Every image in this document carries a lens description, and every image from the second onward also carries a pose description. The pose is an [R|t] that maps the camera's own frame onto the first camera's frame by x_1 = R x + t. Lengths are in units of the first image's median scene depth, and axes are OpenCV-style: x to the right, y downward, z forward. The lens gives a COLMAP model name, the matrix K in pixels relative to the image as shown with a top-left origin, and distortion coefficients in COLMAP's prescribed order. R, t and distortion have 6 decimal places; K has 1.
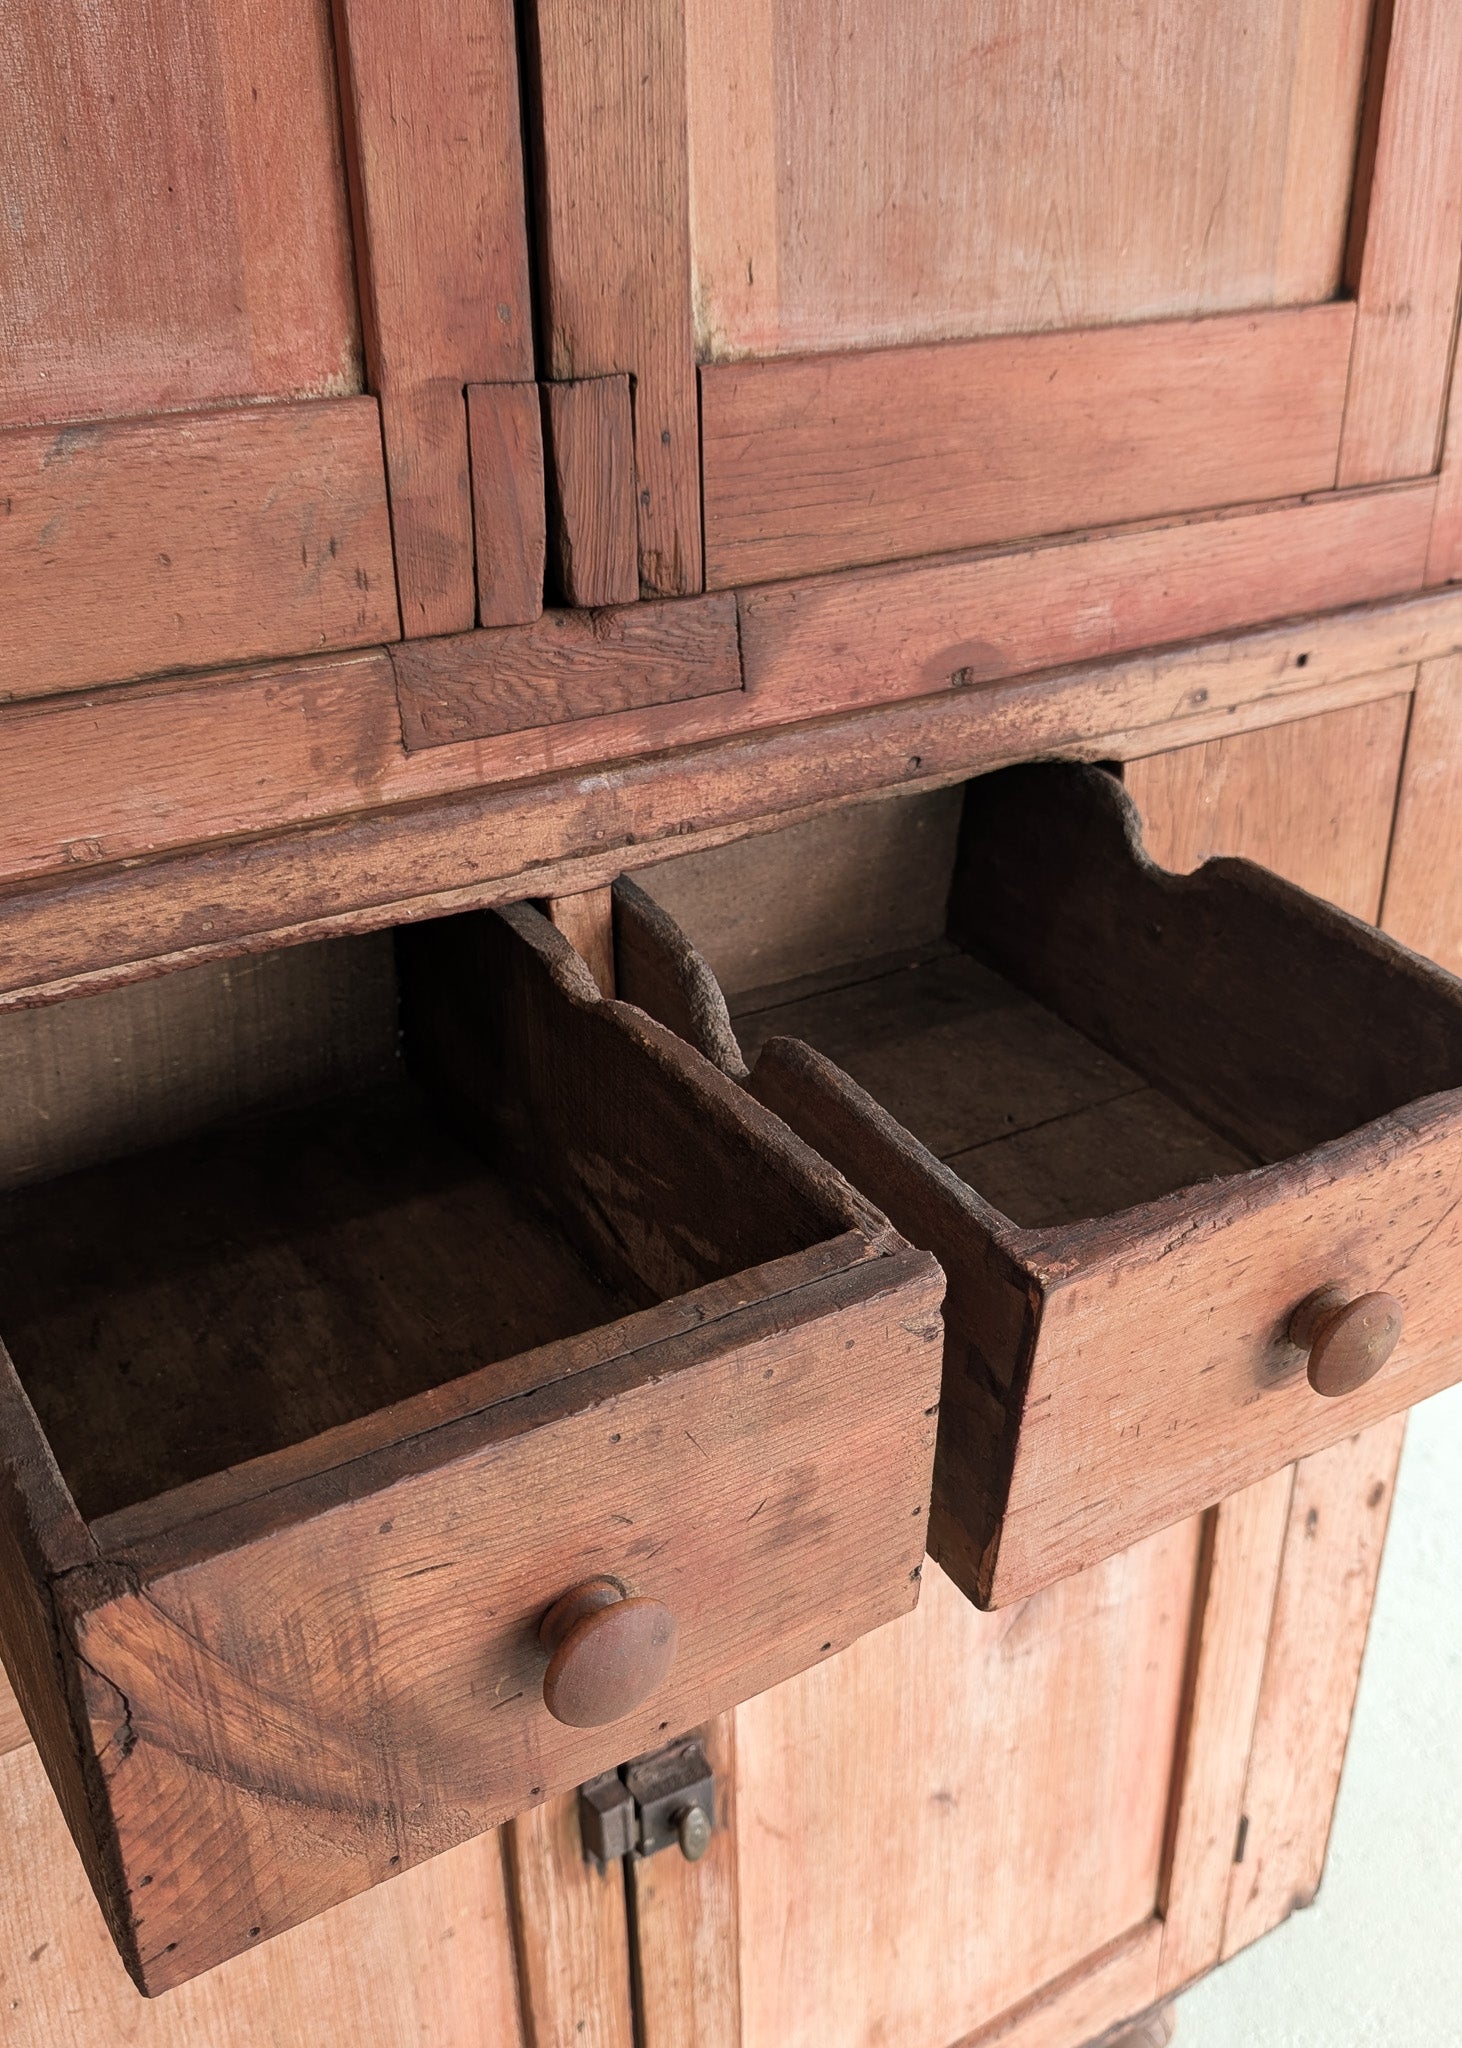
lens RADIAL K [[1922.0, 0, 768.5], [0, 1922.0, 1035.9], [0, 0, 1]] dist [0.105179, -0.353529]
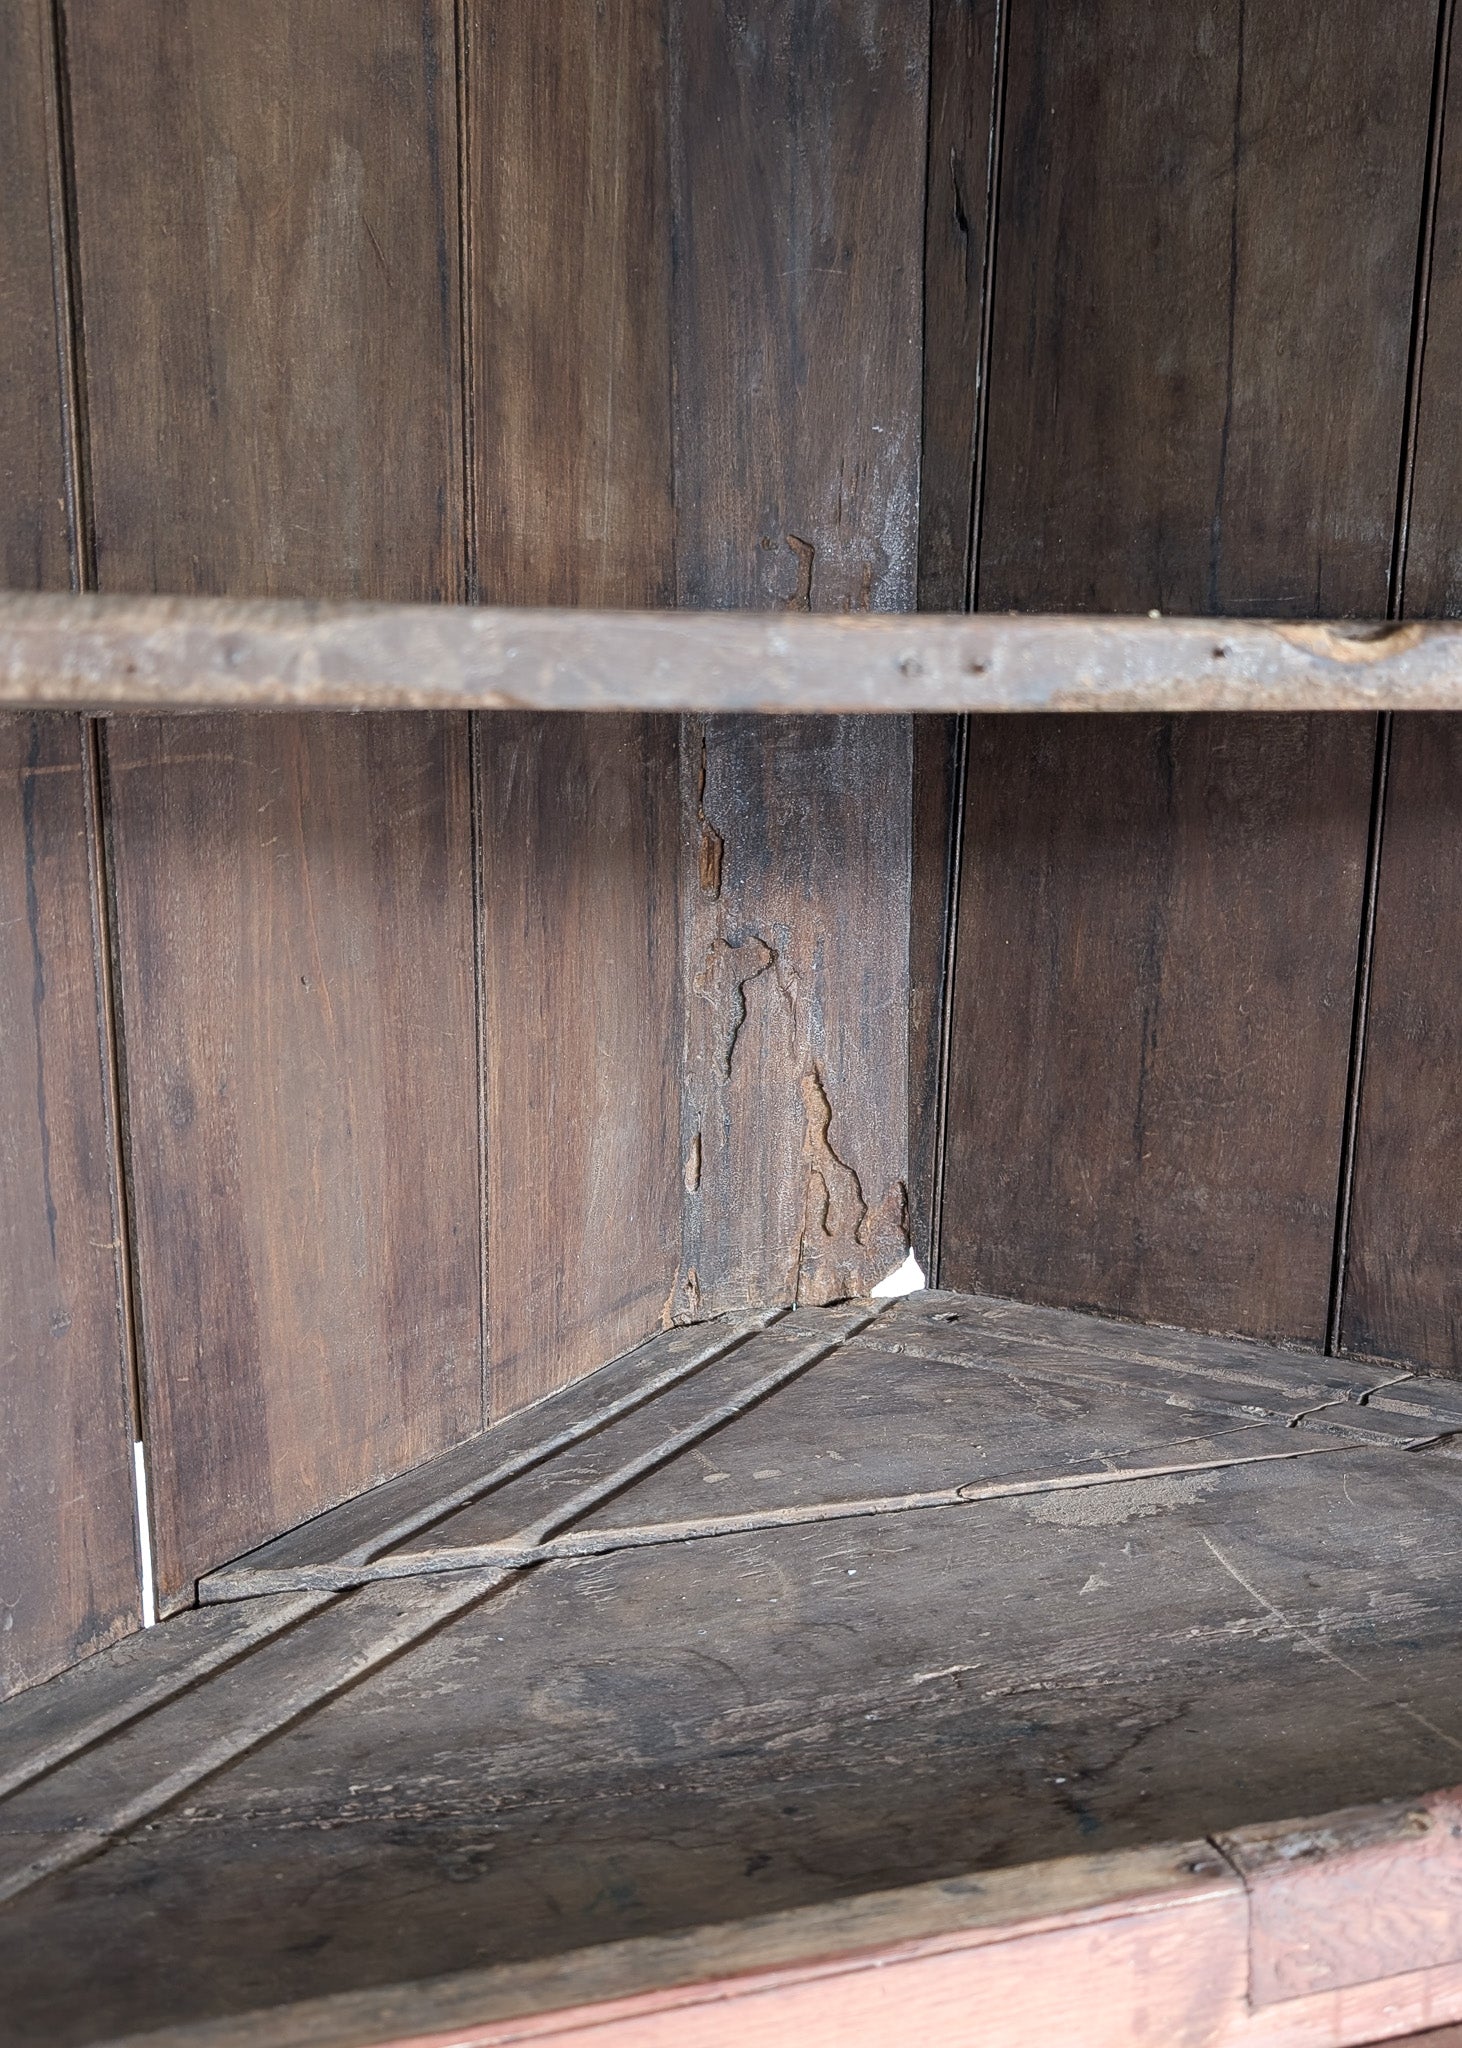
lens RADIAL K [[1928.3, 0, 757.0], [0, 1928.3, 1045.5], [0, 0, 1]] dist [0.074073, -0.195256]
pose [[0.959495, 0.061768, -0.274872, -0.172256], [-0.131786, 0.960746, -0.244131, -0.273142], [0.249002, 0.270467, 0.929971, 0.137911]]
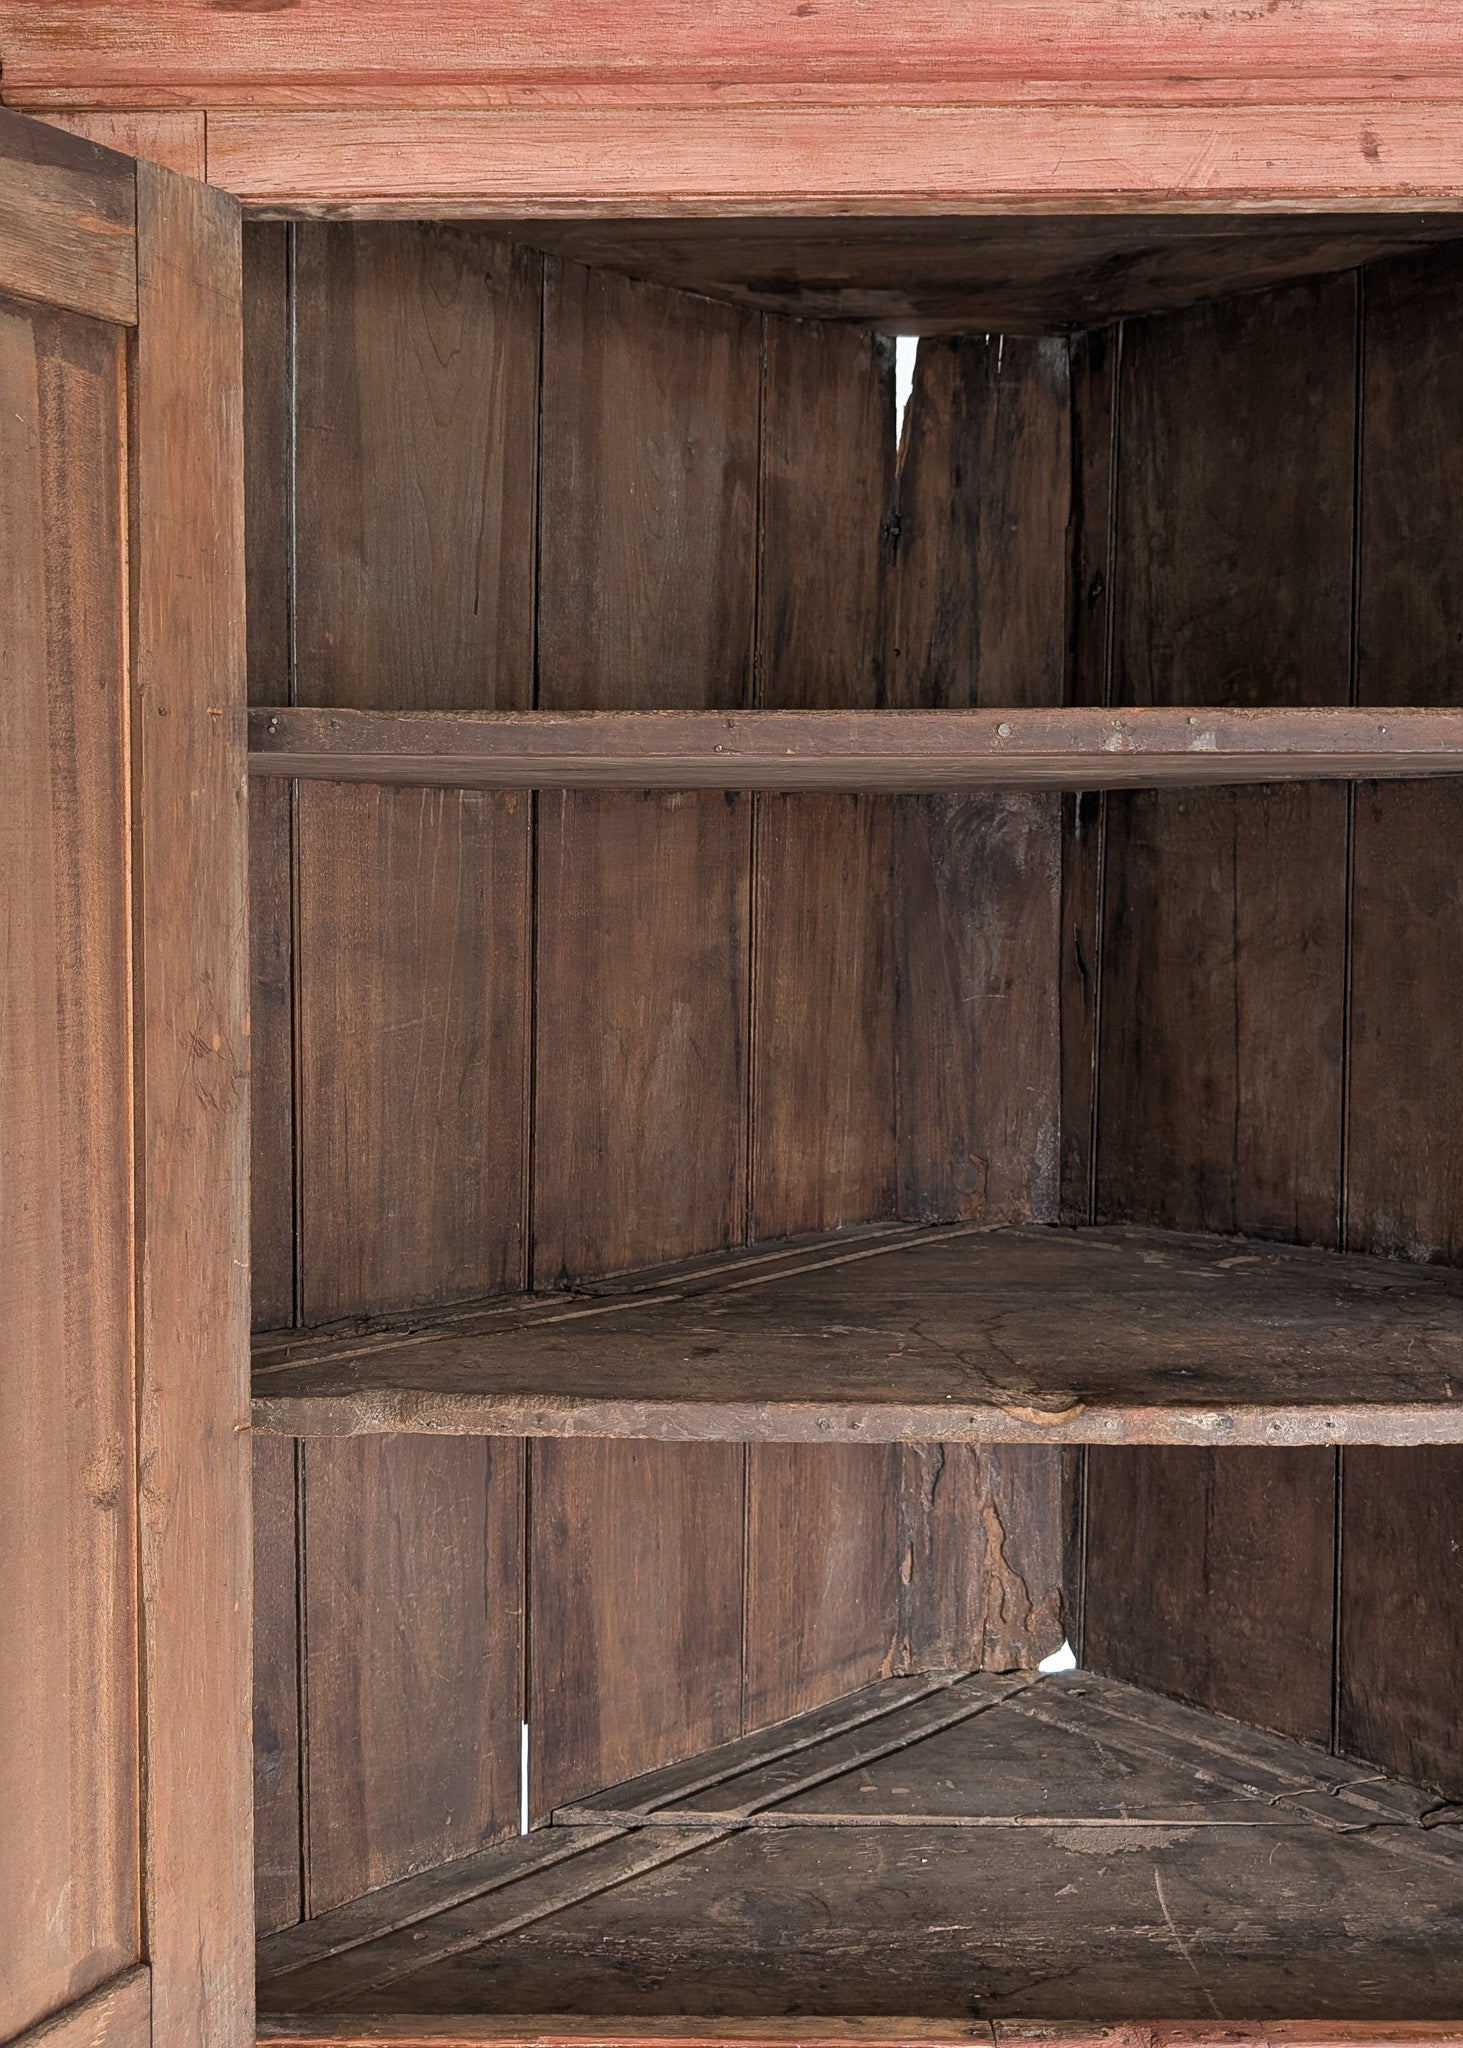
lens RADIAL K [[1975.2, 0, 708.9], [0, 1975.2, 882.5], [0, 0, 1]] dist [0.011934, -0.007936]
pose [[0.833159, 0.005758, -0.553003, 0.420584], [-0.250610, 0.895314, -0.368249, -0.345343], [0.492991, 0.445398, 0.747382, -0.604686]]
